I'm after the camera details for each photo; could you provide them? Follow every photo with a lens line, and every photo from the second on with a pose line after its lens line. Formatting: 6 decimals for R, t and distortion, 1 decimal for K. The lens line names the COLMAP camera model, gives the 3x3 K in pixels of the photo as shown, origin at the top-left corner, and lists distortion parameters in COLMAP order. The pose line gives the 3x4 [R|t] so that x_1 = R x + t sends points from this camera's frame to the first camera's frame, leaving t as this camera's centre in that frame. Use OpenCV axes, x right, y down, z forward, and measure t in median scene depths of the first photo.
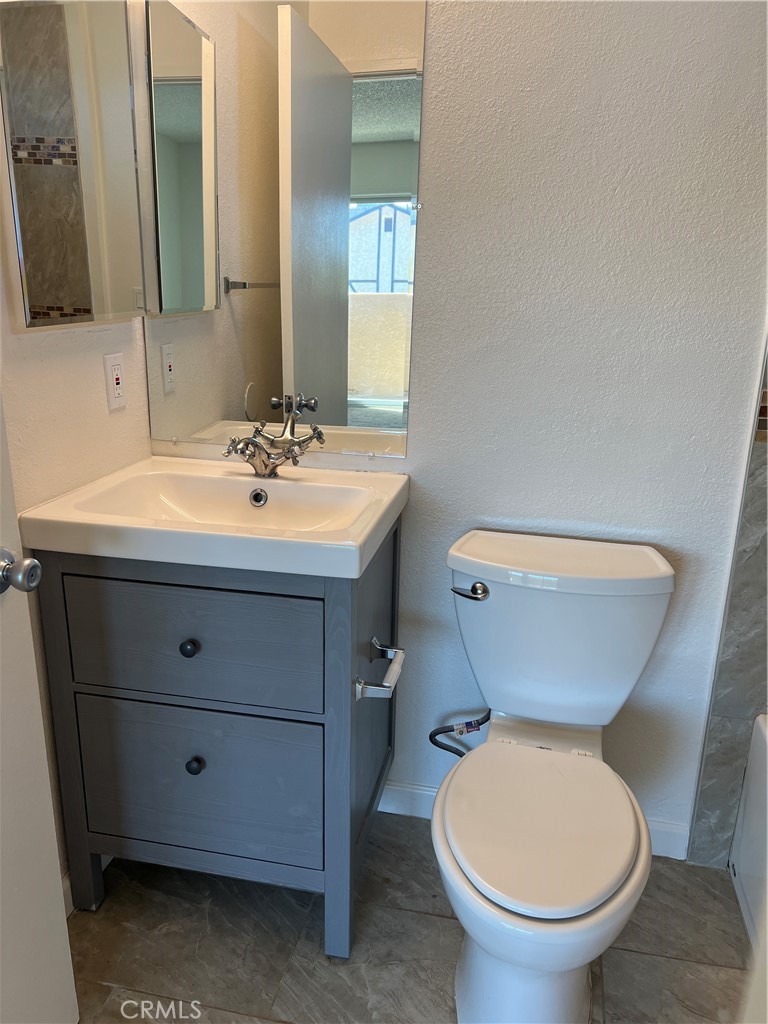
lens RADIAL K [[767.9, 0, 382.7], [0, 767.9, 515.5], [0, 0, 1]] dist [0.051213, -0.053862]
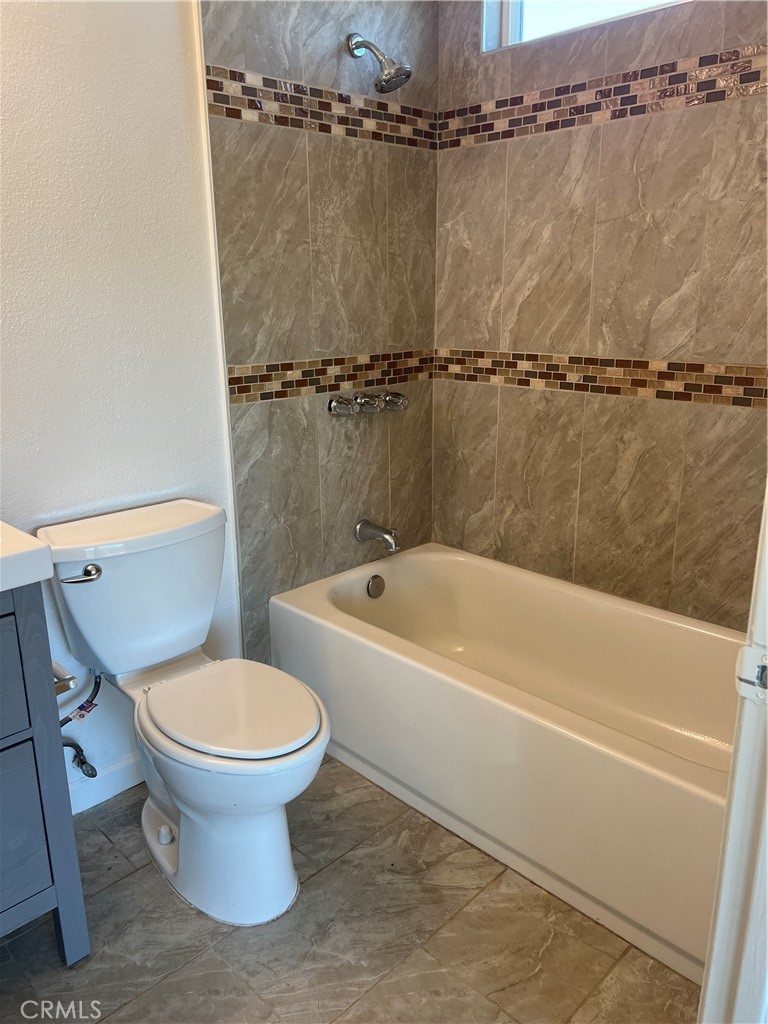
lens RADIAL K [[767.9, 0, 377.5], [0, 767.9, 508.3], [0, 0, 1]] dist [0.051213, -0.053862]
pose [[0.550595, -0.253684, 0.795292, -0.503390], [0.262912, 0.956919, 0.123222, -0.017748], [-0.792289, 0.141247, 0.593572, 0.008249]]
